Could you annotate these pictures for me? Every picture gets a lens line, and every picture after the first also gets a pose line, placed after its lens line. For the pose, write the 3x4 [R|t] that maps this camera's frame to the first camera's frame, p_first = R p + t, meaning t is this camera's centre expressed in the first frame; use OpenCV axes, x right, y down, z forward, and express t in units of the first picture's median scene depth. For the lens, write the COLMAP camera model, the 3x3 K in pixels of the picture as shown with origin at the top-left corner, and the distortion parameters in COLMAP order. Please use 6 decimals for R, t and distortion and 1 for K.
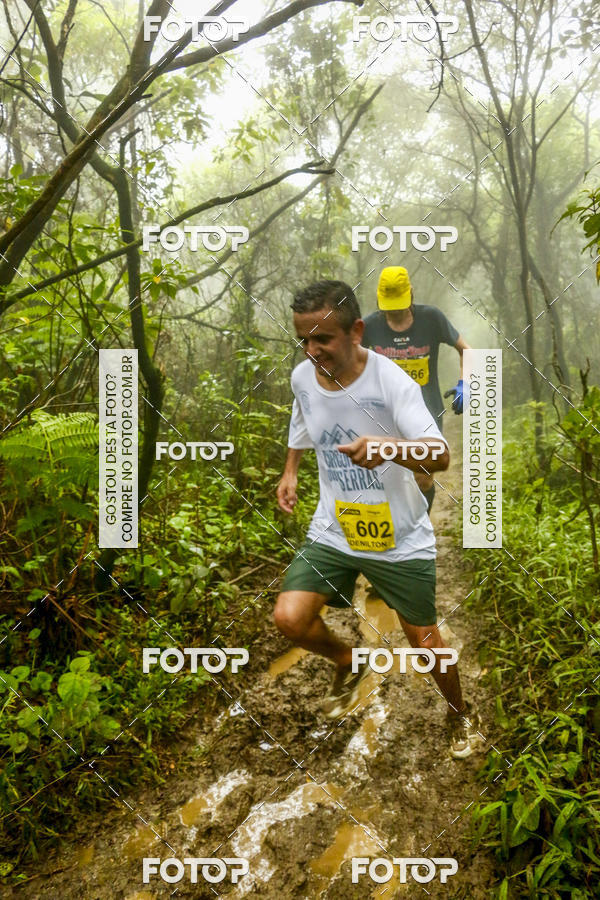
lens RADIAL K [[803.0, 0, 306.2], [0, 803.0, 455.5], [0, 0, 1]] dist [-0.157274, 0.198960]
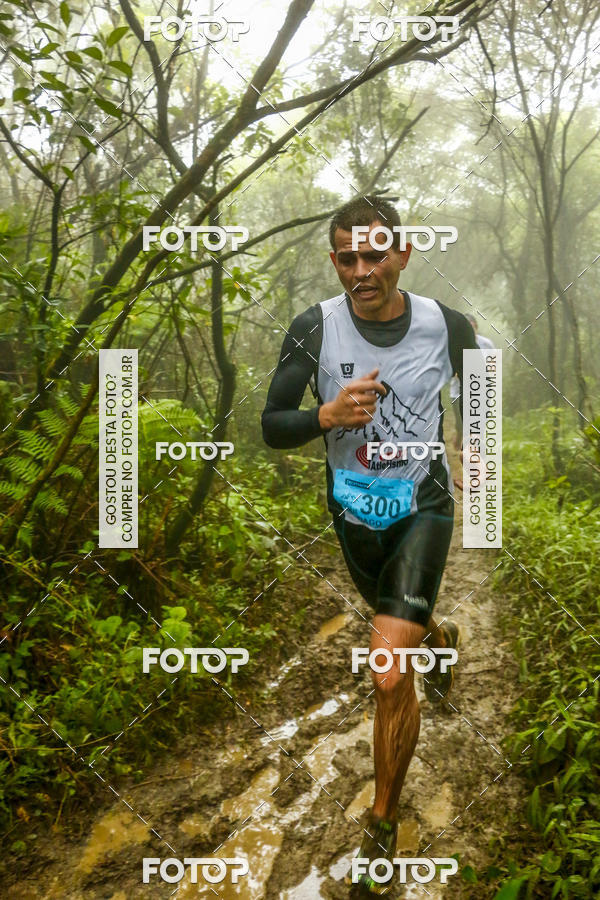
lens RADIAL K [[797.2, 0, 308.6], [0, 797.2, 453.4], [0, 0, 1]] dist [-0.153253, 0.192416]
pose [[0.998915, 0.046549, -0.001231, -0.063908], [-0.046540, 0.998895, 0.006578, 0.005601], [0.001536, -0.006513, 0.999978, -0.119077]]
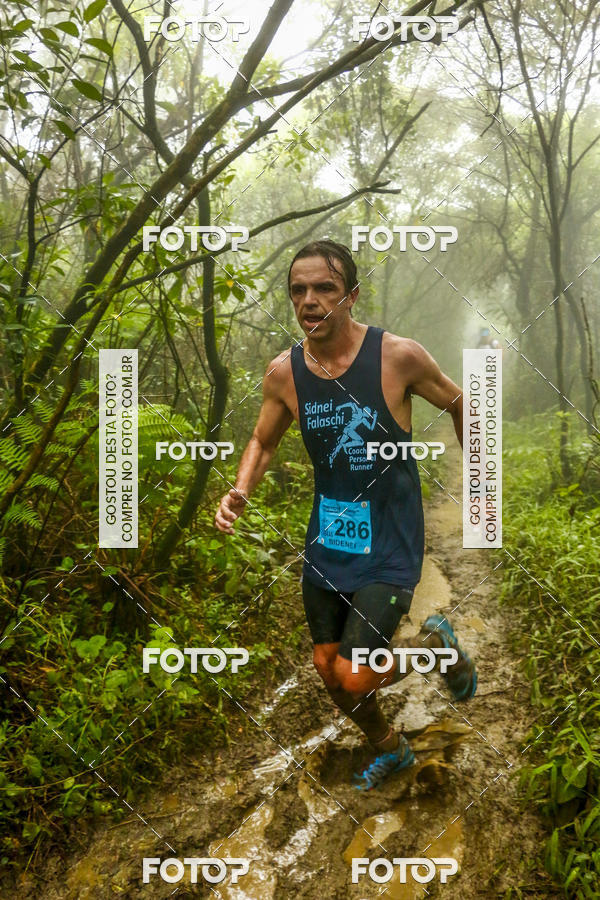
lens RADIAL K [[799.2, 0, 309.7], [0, 799.2, 455.0], [0, 0, 1]] dist [-0.153918, 0.194350]
pose [[0.999064, 0.043207, -0.002276, -0.058779], [-0.043204, 0.999065, 0.001626, 0.003339], [0.002344, -0.001526, 0.999996, -0.065865]]
